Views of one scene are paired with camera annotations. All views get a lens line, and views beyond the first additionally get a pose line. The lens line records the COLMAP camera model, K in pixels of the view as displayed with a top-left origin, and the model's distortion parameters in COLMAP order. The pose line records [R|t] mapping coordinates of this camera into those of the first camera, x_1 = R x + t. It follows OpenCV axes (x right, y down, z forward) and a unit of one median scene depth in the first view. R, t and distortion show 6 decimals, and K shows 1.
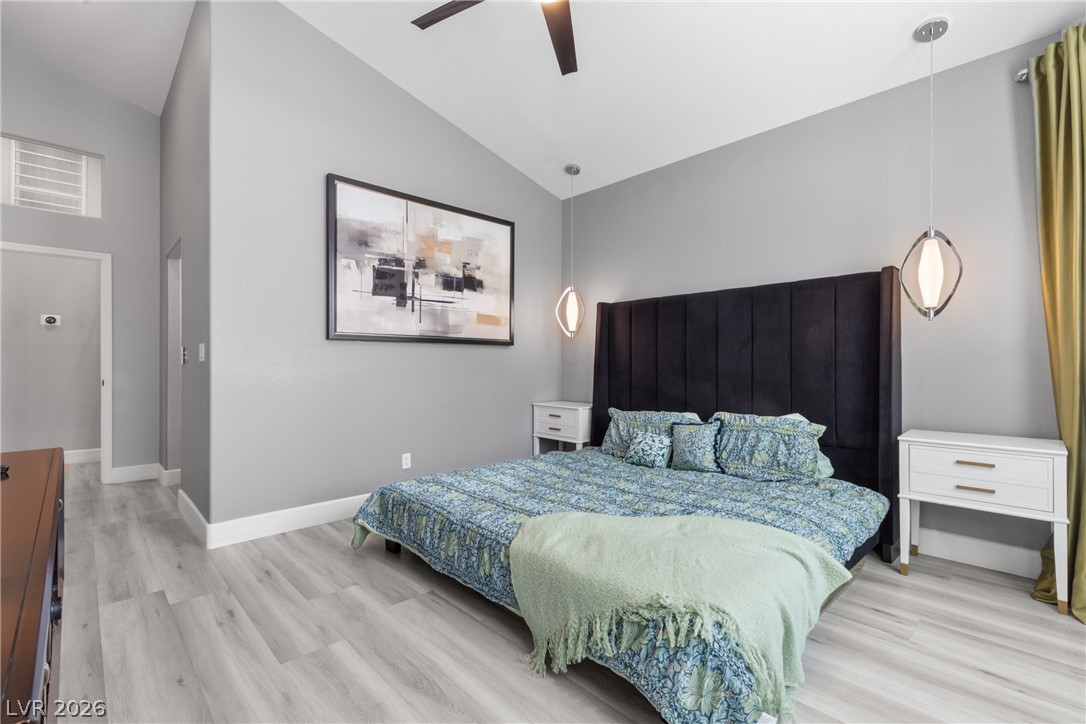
lens RADIAL K [[484.9, 0, 546.6], [0, 484.9, 360.0], [0, 0, 1]] dist [0.004783, -0.000460]
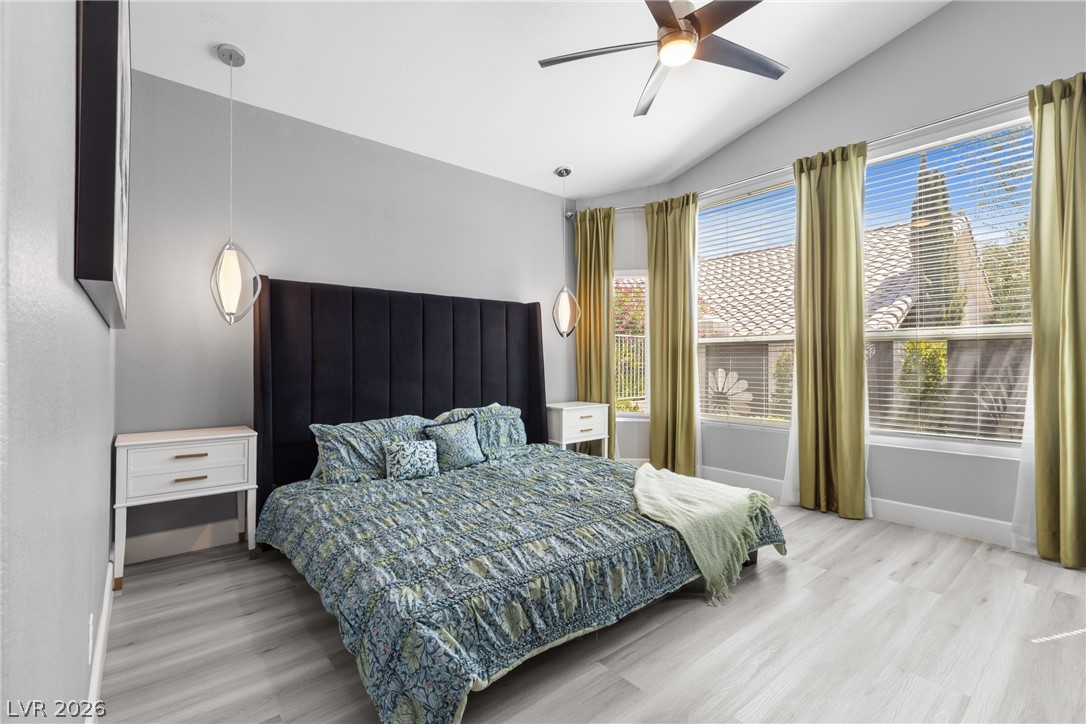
lens RADIAL K [[484.9, 0, 546.6], [0, 484.9, 360.0], [0, 0, 1]] dist [0.004783, -0.000460]
pose [[0.063245, 0.005187, 0.997985, -0.705173], [-0.007894, 0.999958, -0.004697, 0.001390], [-0.997967, -0.007581, 0.063284, 0.722896]]
